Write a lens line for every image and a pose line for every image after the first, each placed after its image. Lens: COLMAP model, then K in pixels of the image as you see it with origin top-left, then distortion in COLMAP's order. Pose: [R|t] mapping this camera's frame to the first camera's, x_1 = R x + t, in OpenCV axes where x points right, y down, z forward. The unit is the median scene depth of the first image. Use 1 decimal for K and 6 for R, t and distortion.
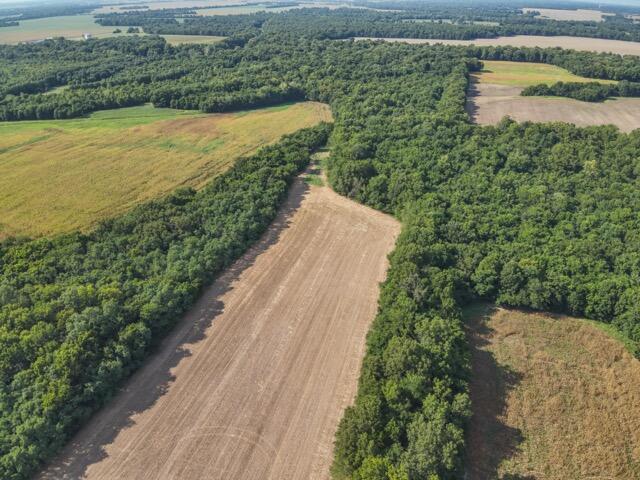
lens RADIAL K [[469.6, 0, 314.2], [0, 469.6, 241.9], [0, 0, 1]] dist [0.099960, -0.194464]
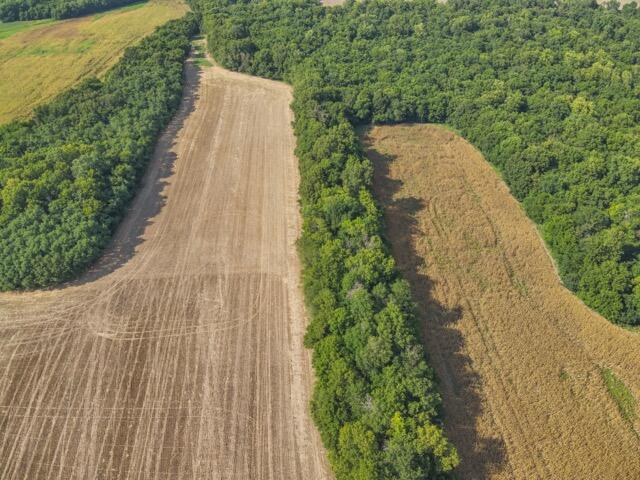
lens RADIAL K [[469.6, 0, 313.5], [0, 469.6, 251.0], [0, 0, 1]] dist [0.099960, -0.194464]
pose [[0.943047, -0.203601, 0.263075, -0.163501], [0.151651, 0.966993, 0.204761, 0.128617], [-0.296081, -0.153204, 0.942796, -0.240056]]
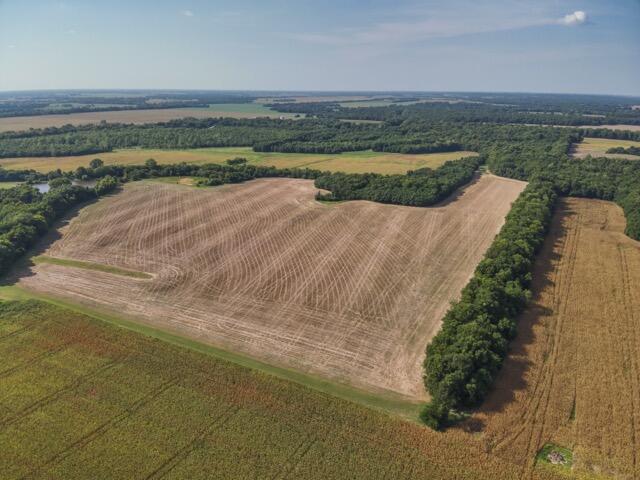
lens RADIAL K [[469.6, 0, 315.9], [0, 469.6, 245.2], [0, 0, 1]] dist [0.099960, -0.194464]
pose [[0.977366, 0.069248, -0.199901, -0.336309], [-0.101480, 0.982564, -0.155788, 0.694134], [0.185627, 0.172548, 0.967352, -1.320840]]
